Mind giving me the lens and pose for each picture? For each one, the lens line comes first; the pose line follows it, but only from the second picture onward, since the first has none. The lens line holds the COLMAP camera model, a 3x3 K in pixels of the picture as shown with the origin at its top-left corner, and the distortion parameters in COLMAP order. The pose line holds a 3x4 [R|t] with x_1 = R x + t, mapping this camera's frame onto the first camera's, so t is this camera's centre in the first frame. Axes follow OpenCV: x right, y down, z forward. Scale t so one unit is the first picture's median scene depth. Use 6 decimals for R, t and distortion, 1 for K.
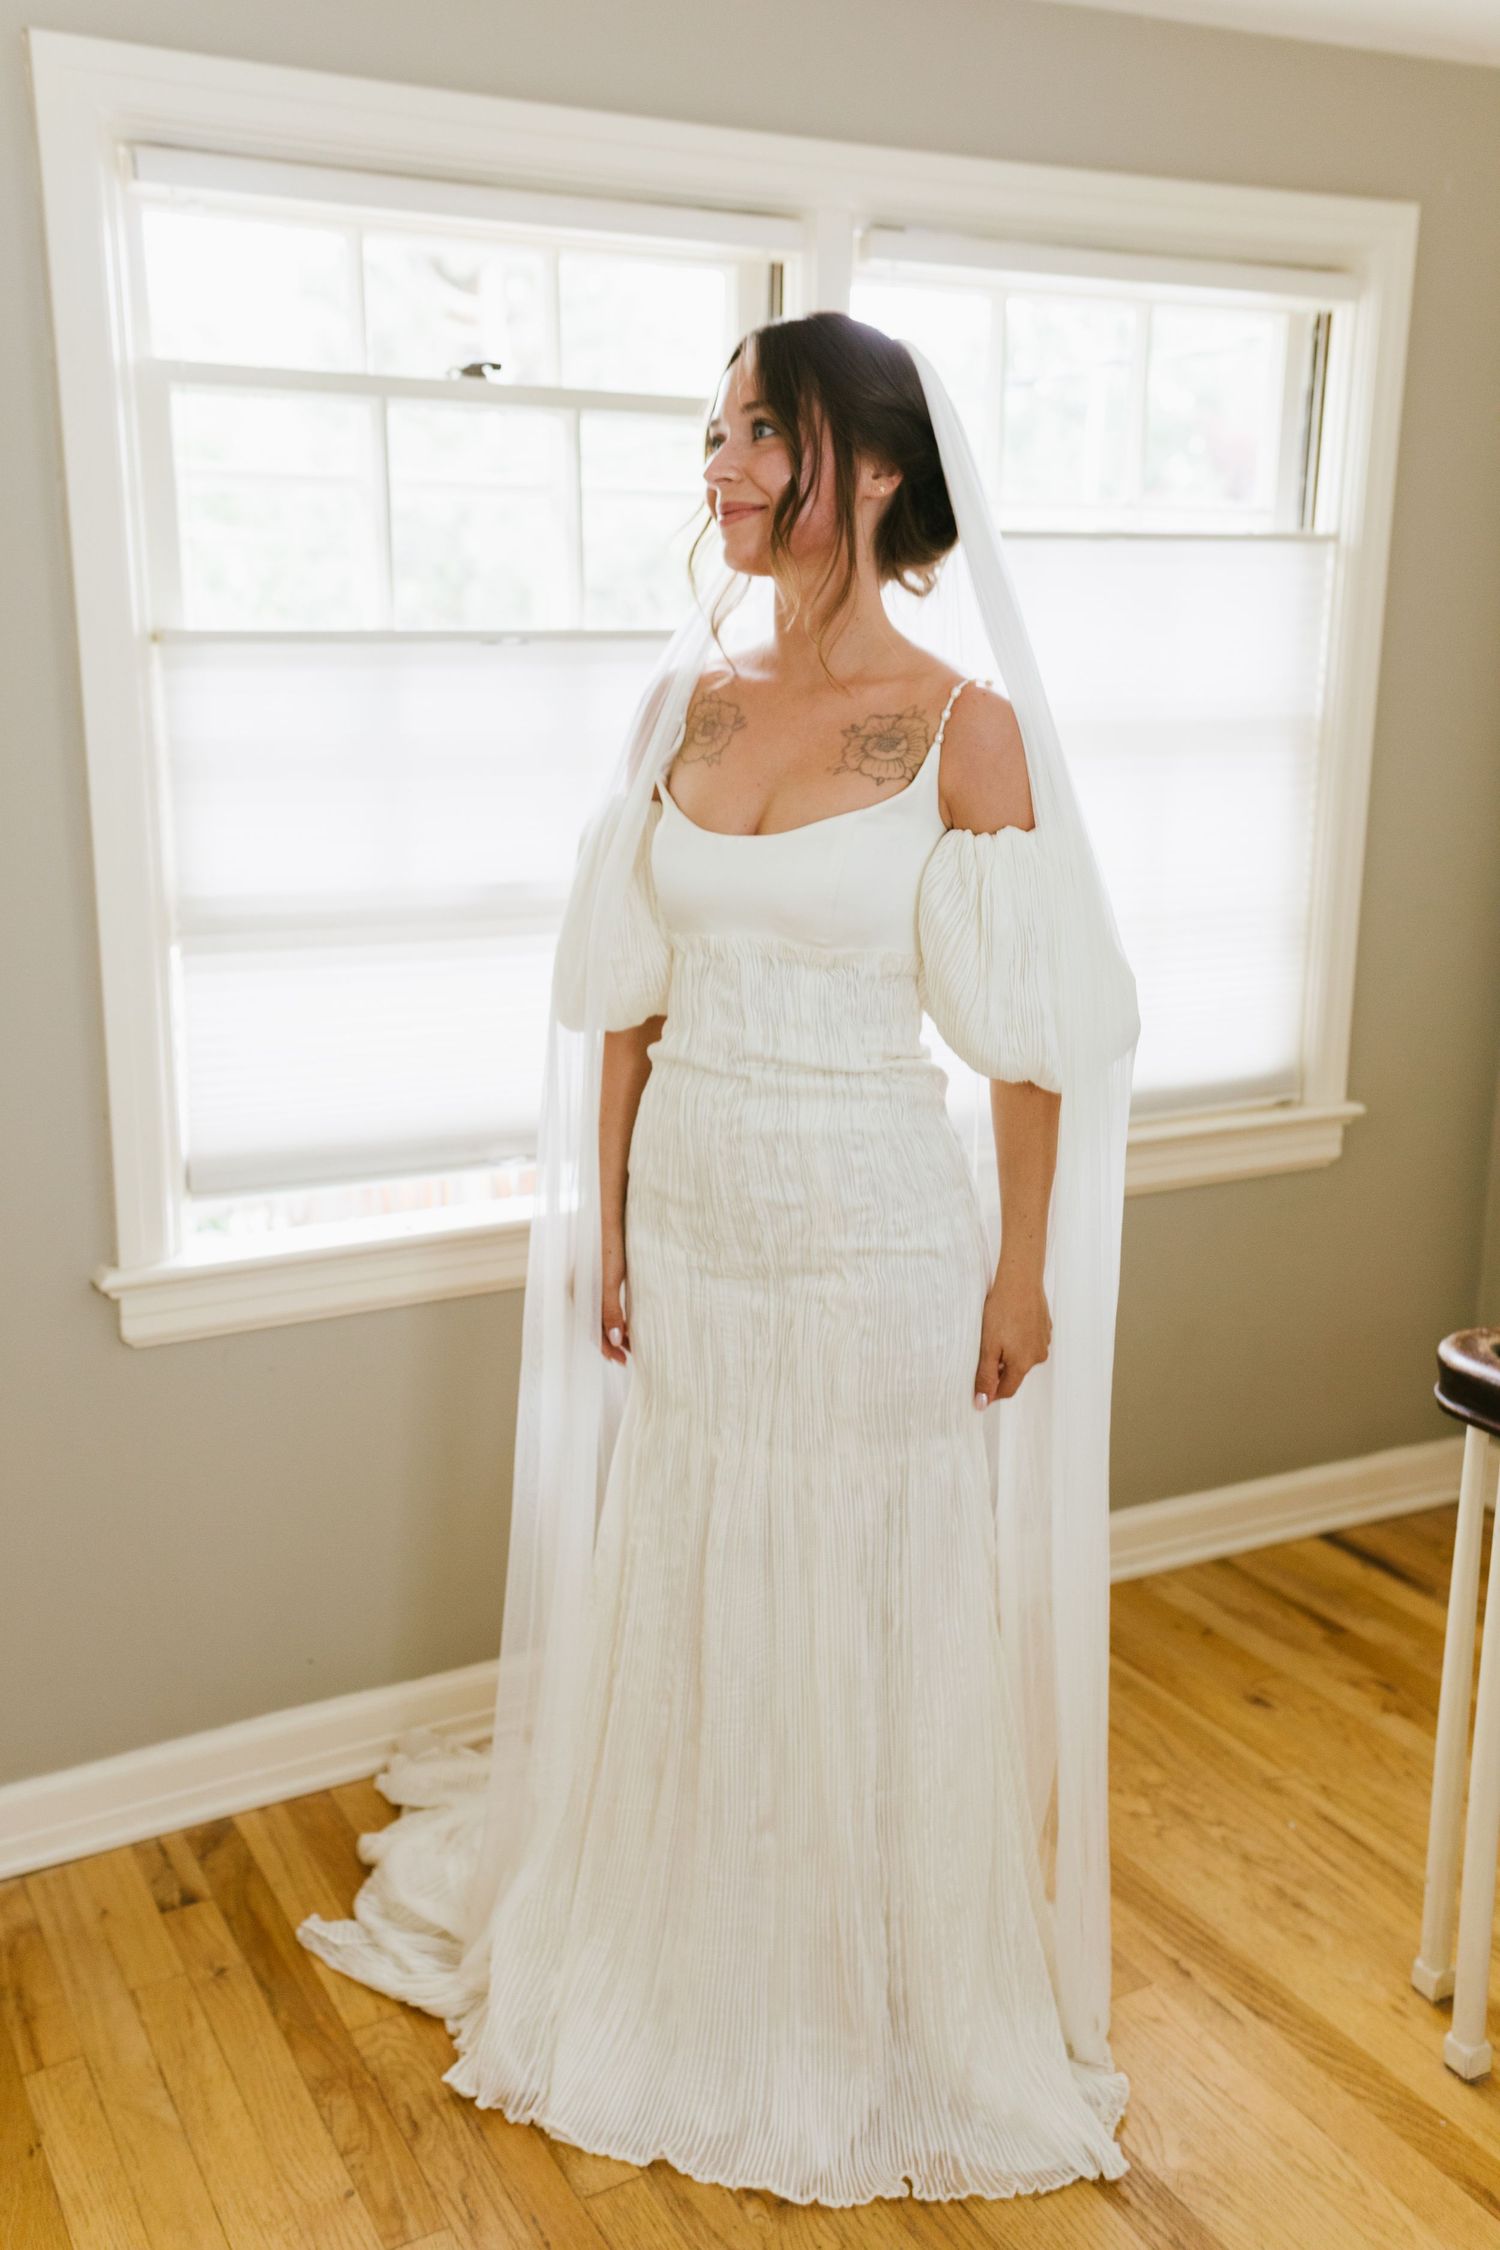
lens RADIAL K [[2083.3, 0, 747.0], [0, 2083.3, 1116.9], [0, 0, 1]] dist [0.032197, 0.078909]
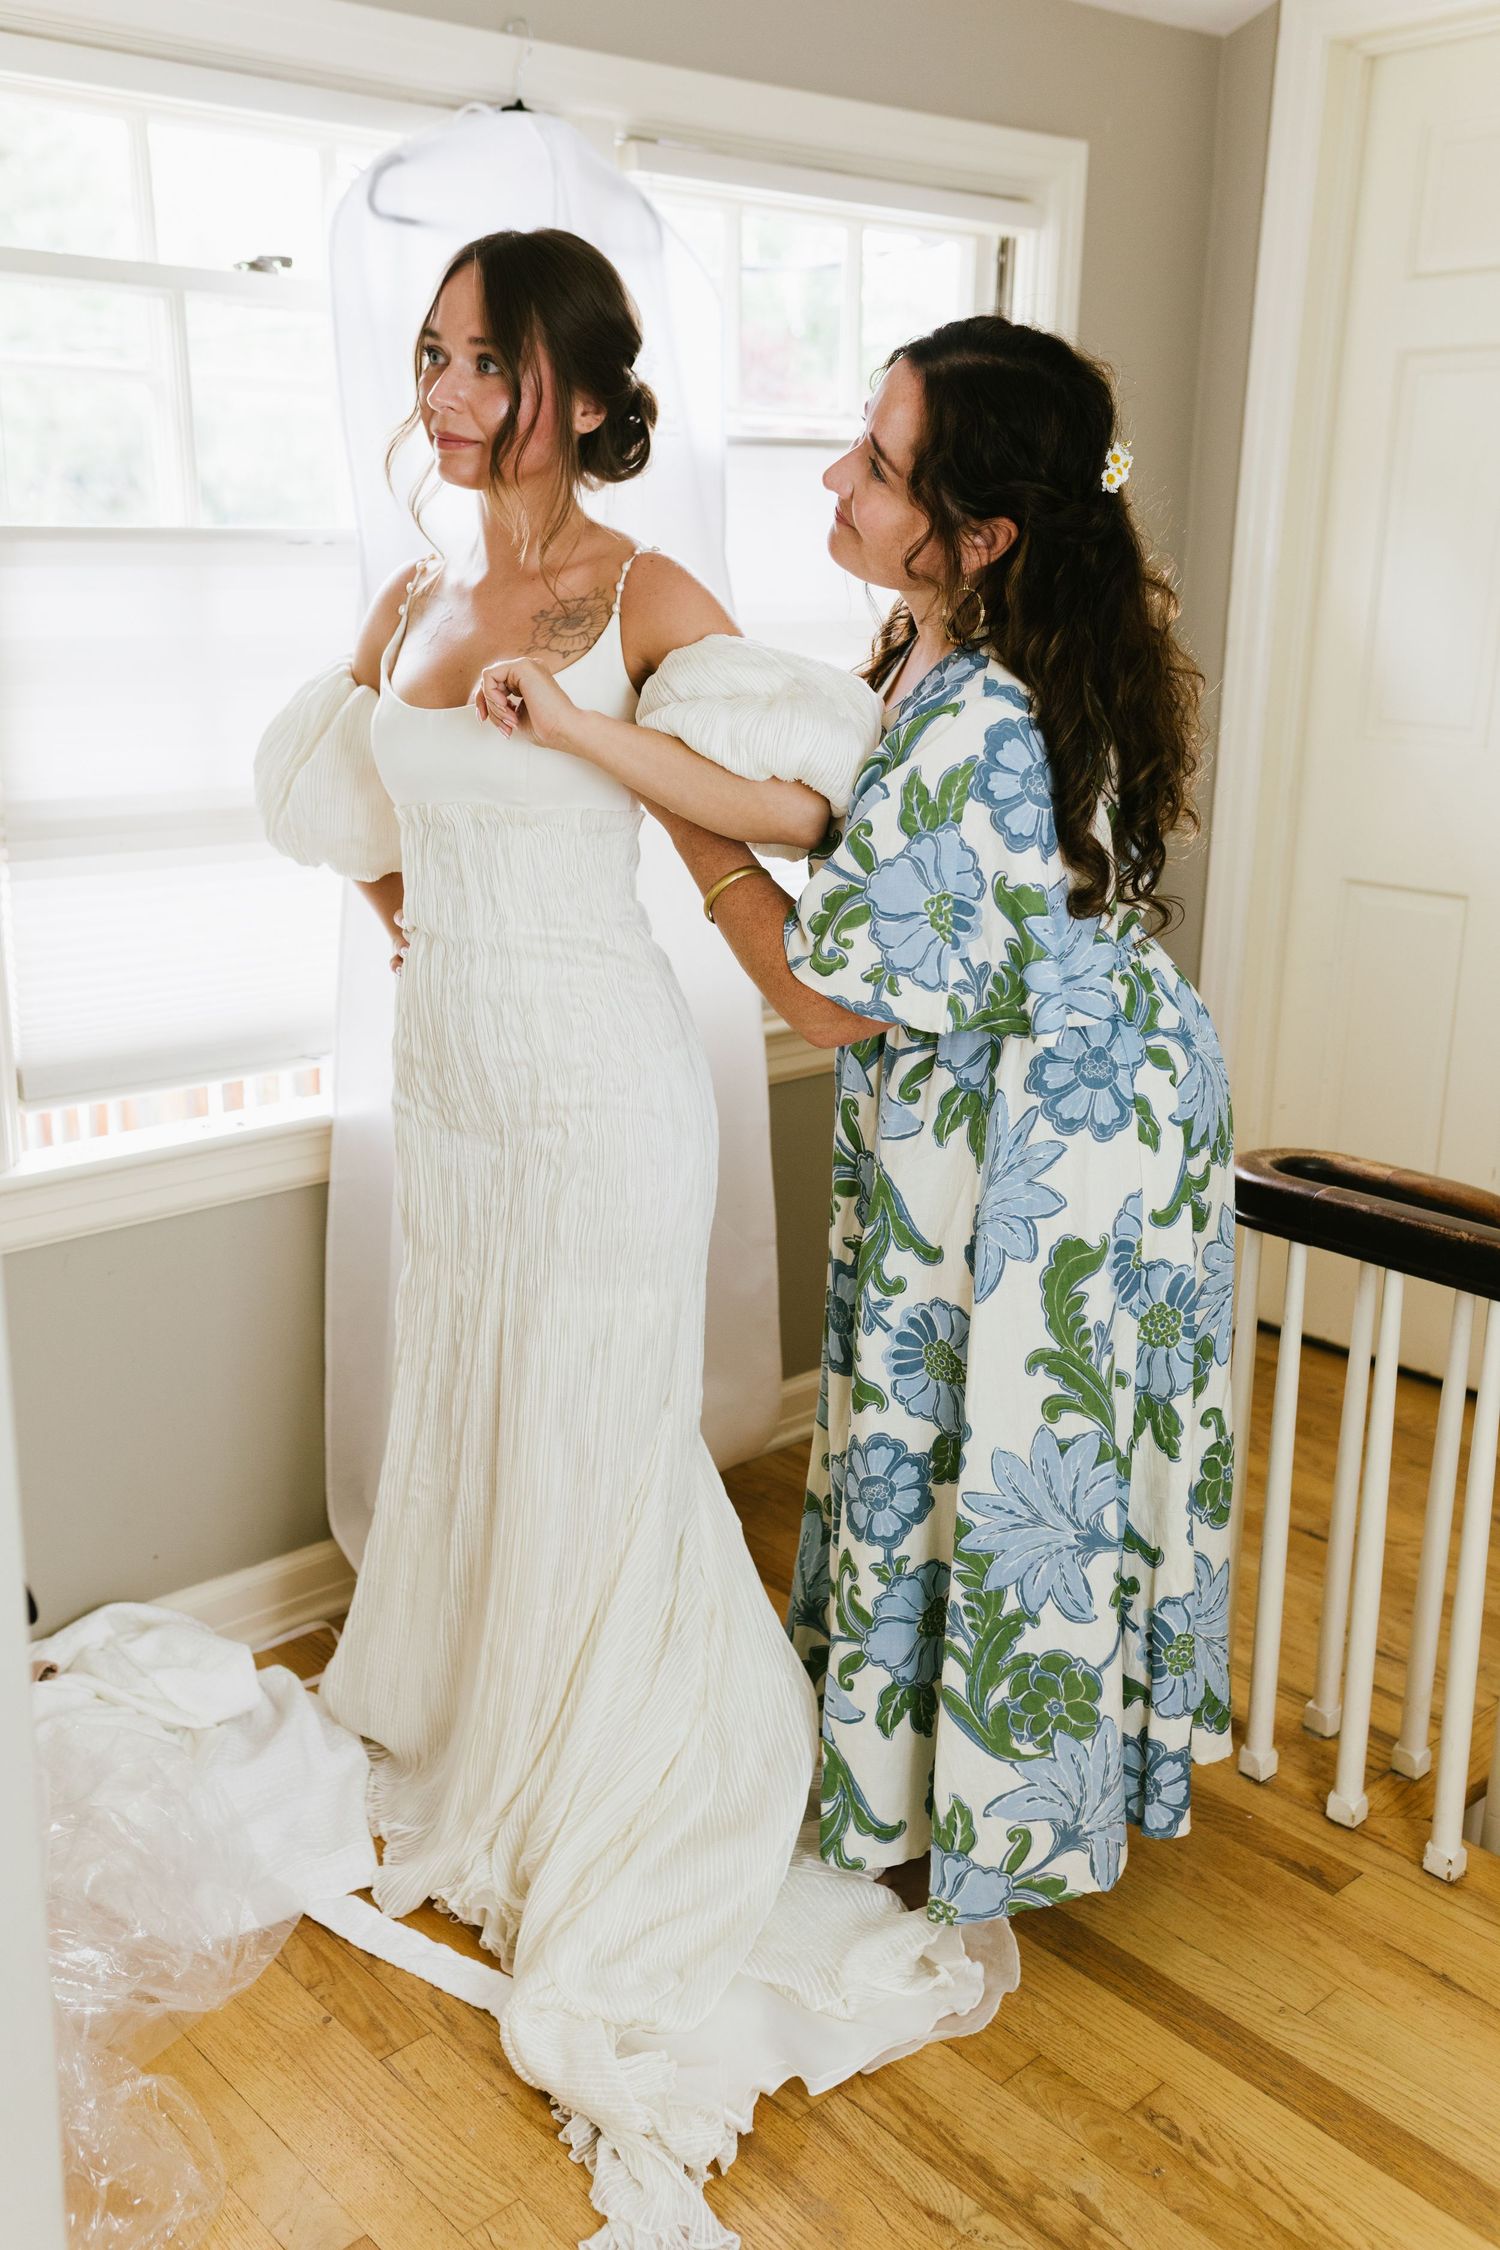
lens RADIAL K [[2065.0, 0, 750.0], [0, 2065.0, 1125.0], [0, 0, 1]] dist [0.060997, -0.002745]
pose [[0.971744, -0.058329, 0.228717, -0.157595], [0.046666, 0.997335, 0.056080, 0.008300], [-0.231379, -0.043822, 0.971876, -0.042876]]
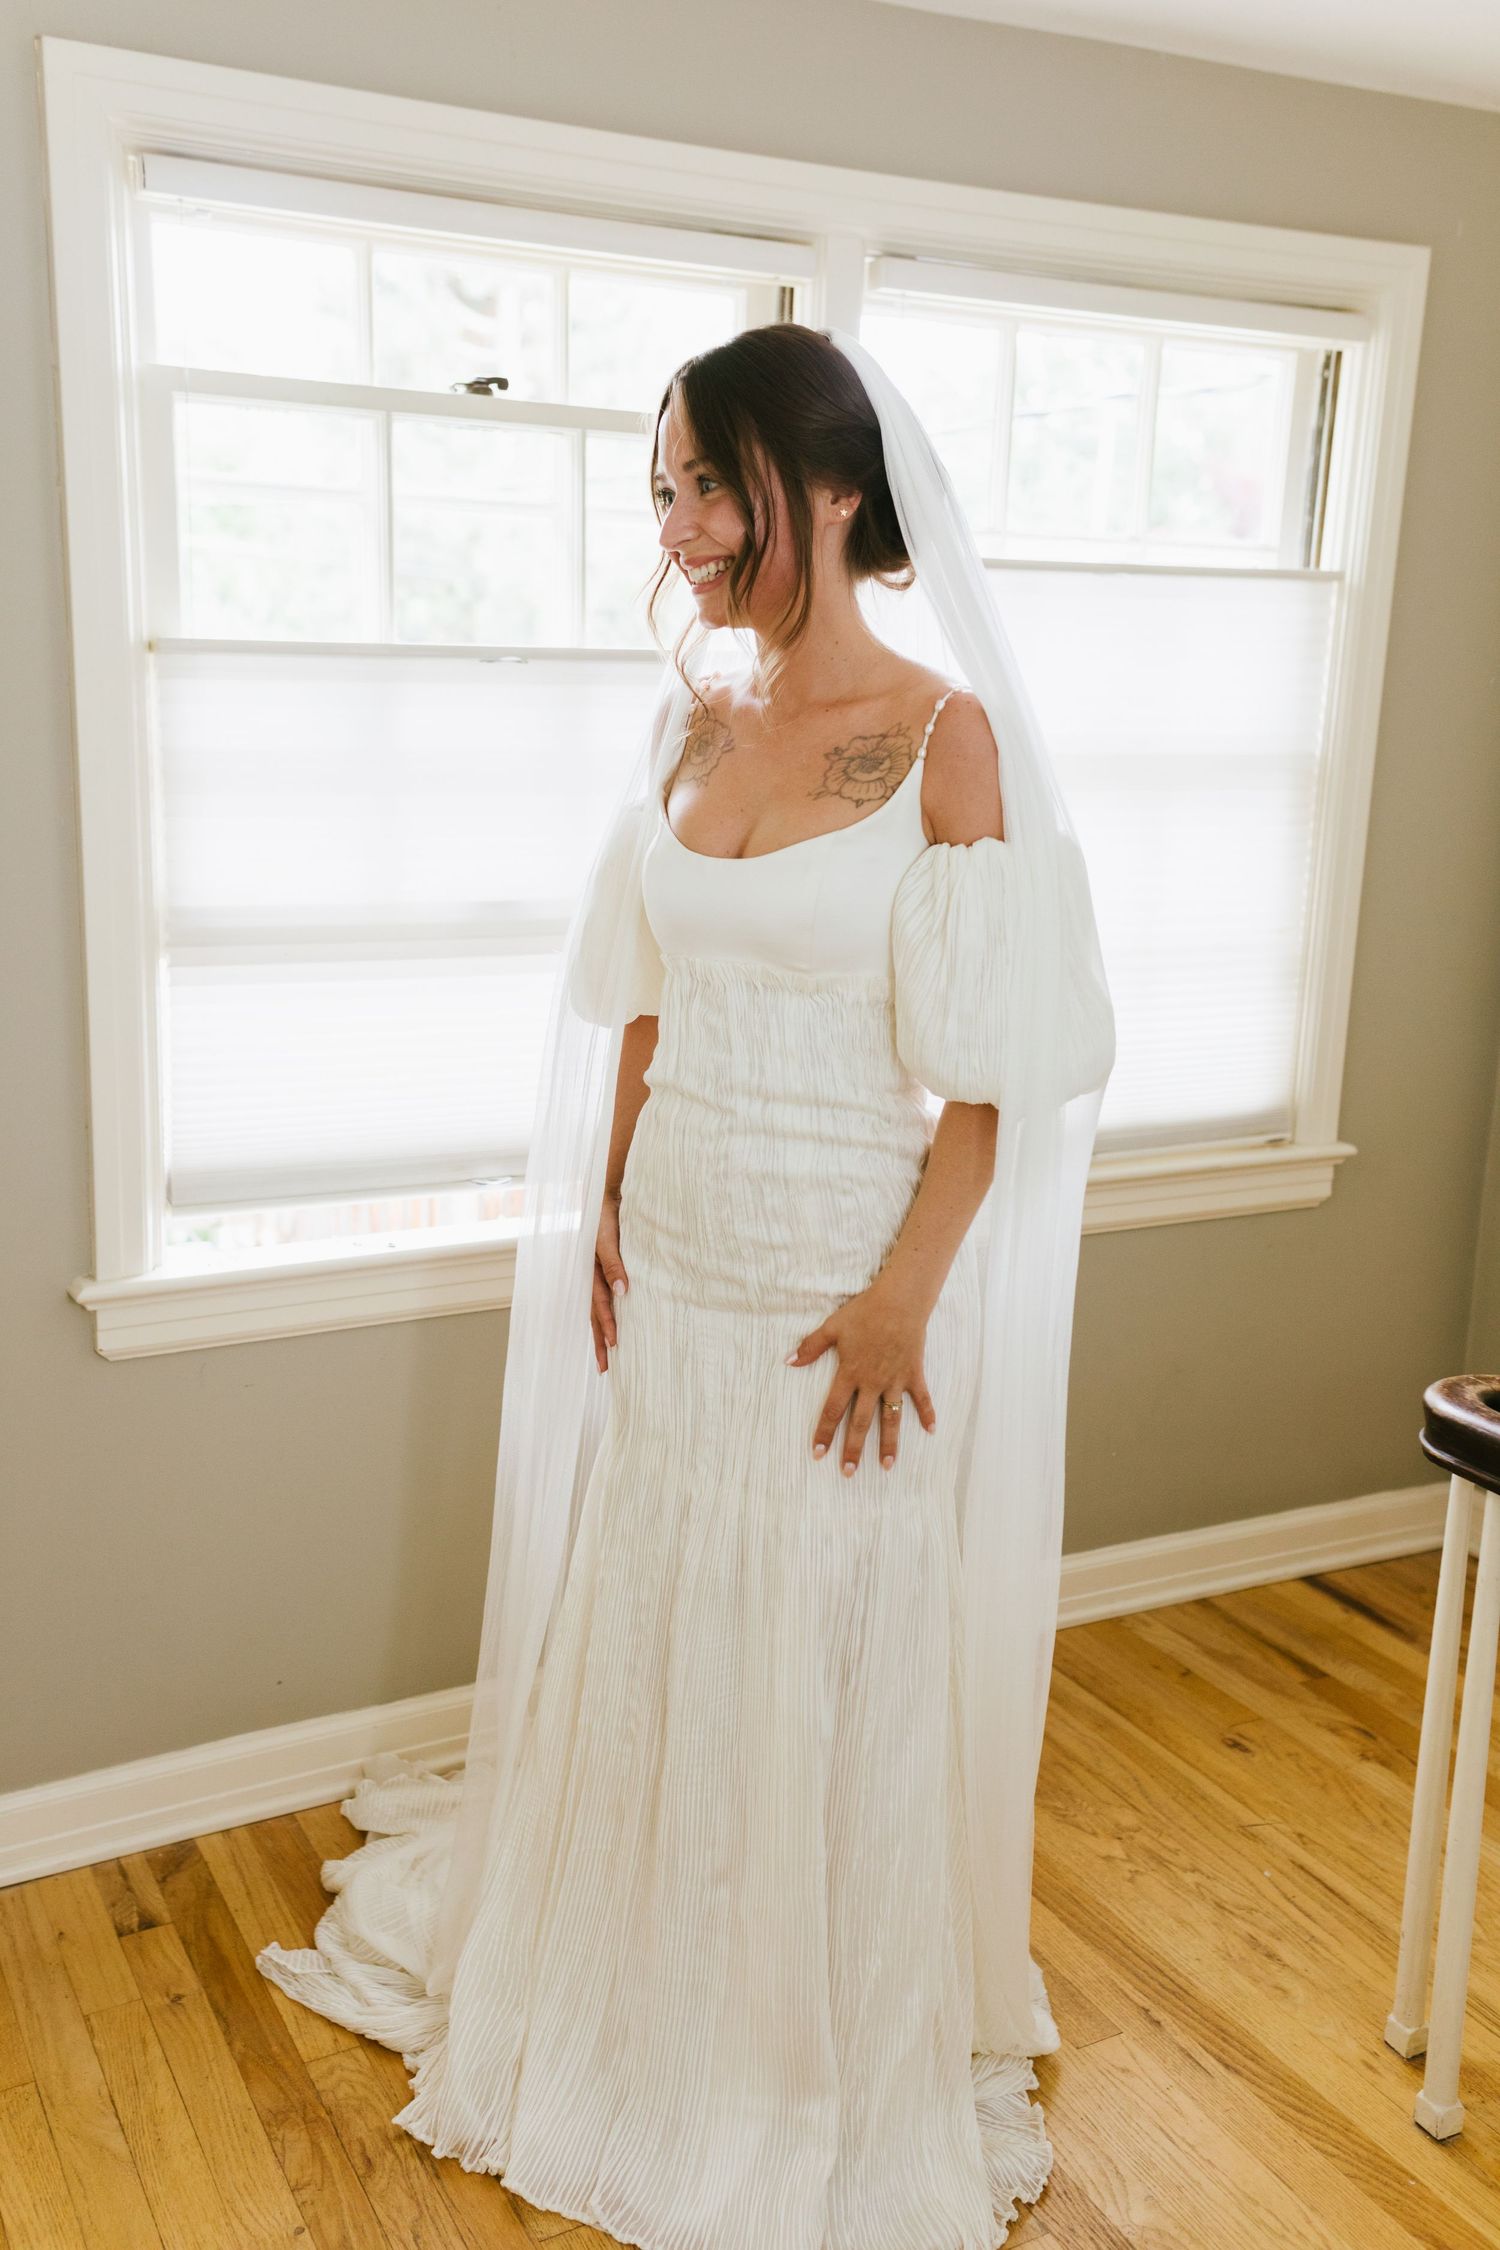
lens RADIAL K [[2065.0, 0, 750.0], [0, 2065.0, 1125.0], [0, 0, 1]] dist [0.060997, -0.002745]
pose [[0.999692, 0.024635, 0.002945, 0.004631], [-0.024612, 0.999667, -0.007739, -0.001342], [-0.003135, 0.007664, 0.999966, 0.015539]]
